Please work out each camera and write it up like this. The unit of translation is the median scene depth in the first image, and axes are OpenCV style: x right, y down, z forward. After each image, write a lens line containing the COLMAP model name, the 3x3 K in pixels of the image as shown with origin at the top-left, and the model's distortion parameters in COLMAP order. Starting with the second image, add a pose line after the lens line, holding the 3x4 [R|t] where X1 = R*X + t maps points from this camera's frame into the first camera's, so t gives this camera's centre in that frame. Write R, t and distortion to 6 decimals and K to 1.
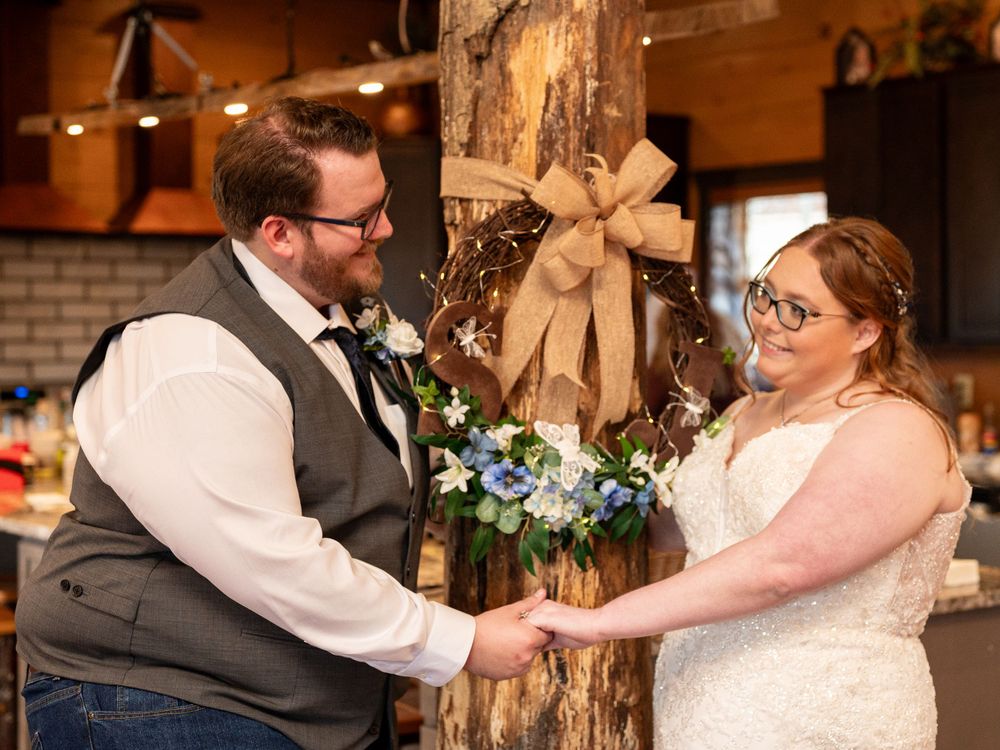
lens RADIAL K [[1711.1, 0, 497.9], [0, 1711.1, 371.6], [0, 0, 1]] dist [0.020413, 0.000000]
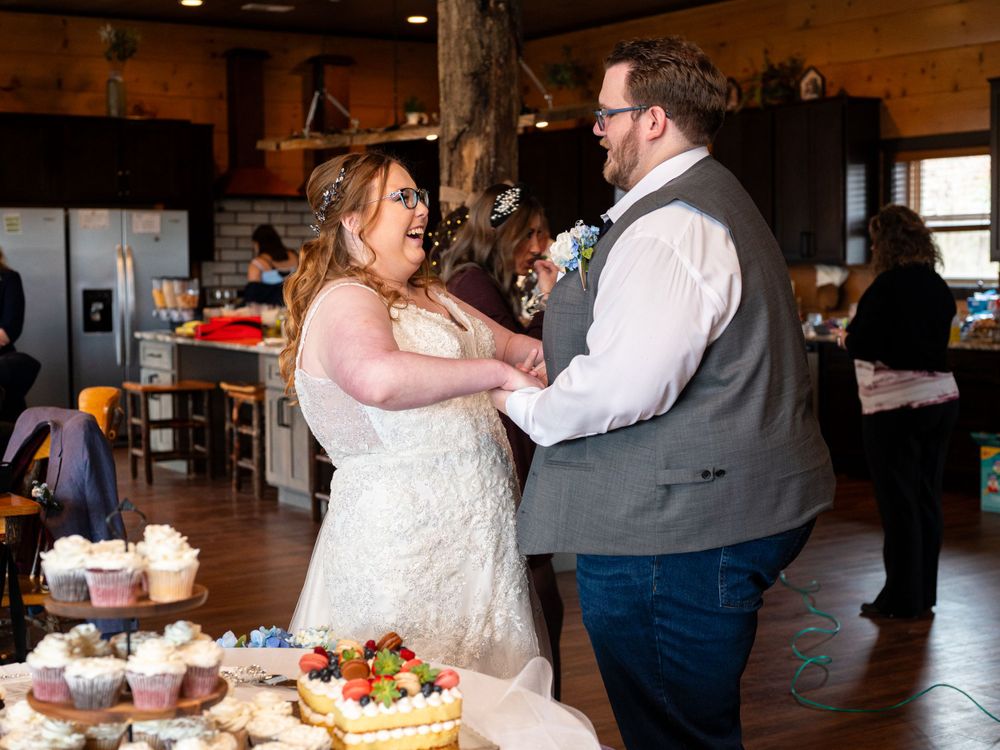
lens RADIAL K [[1711.1, 0, 502.1], [0, 1711.1, 375.8], [0, 0, 1]] dist [0.020413, 0.000000]
pose [[0.995798, 0.005576, -0.091403, 0.310117], [-0.001629, 0.999065, 0.043197, 0.053199], [0.091559, -0.042866, 0.994877, -1.648085]]
